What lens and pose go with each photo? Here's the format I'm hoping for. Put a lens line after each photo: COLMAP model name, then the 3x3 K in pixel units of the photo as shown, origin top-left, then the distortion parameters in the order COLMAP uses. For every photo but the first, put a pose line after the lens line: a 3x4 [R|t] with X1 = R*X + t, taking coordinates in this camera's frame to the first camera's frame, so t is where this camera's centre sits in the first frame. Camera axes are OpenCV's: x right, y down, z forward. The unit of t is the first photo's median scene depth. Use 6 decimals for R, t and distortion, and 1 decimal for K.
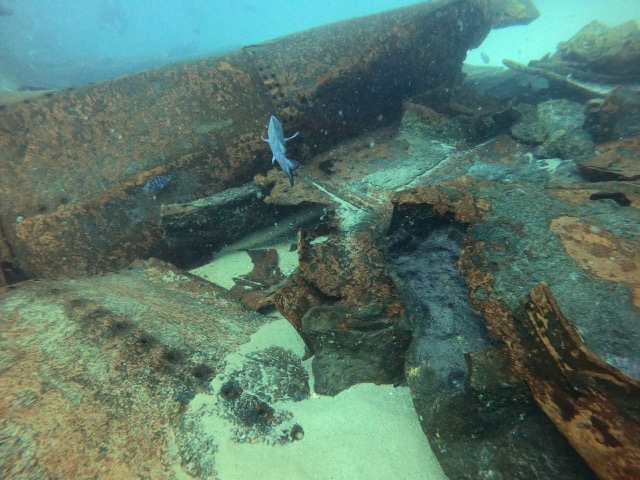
lens RADIAL K [[378.0, 0, 320.0], [0, 378.0, 240.0], [0, 0, 1]] dist [-0.101573, 0.103249]
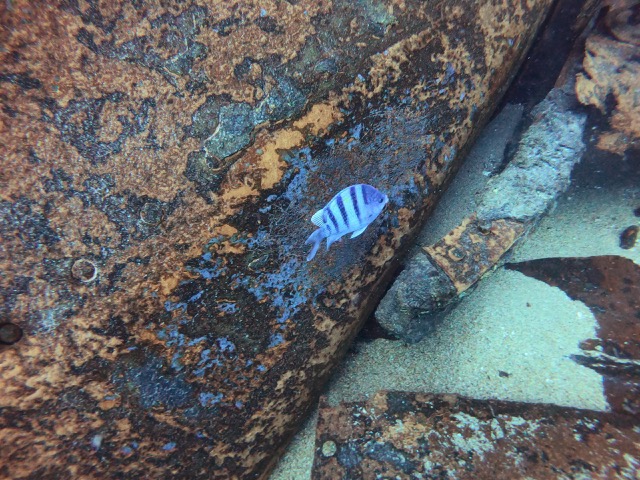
lens RADIAL K [[378.0, 0, 320.0], [0, 378.0, 240.0], [0, 0, 1]] dist [-0.101573, 0.103249]
pose [[0.935063, -0.277190, 0.220961, -0.527695], [0.209826, 0.935204, 0.285248, -0.184036], [-0.285711, -0.220361, 0.932636, 0.717408]]
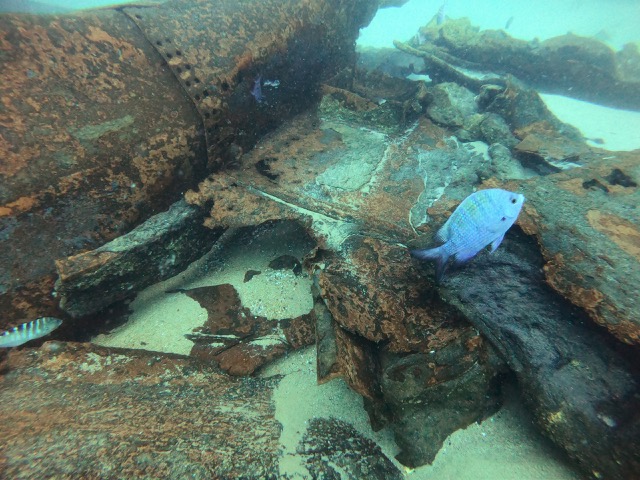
lens RADIAL K [[378.0, 0, 320.0], [0, 378.0, 240.0], [0, 0, 1]] dist [-0.101573, 0.103249]
pose [[0.890292, -0.177739, 0.419271, -0.264512], [0.150272, 0.983780, 0.097955, -0.114116], [-0.429881, -0.024204, 0.902561, 0.224091]]
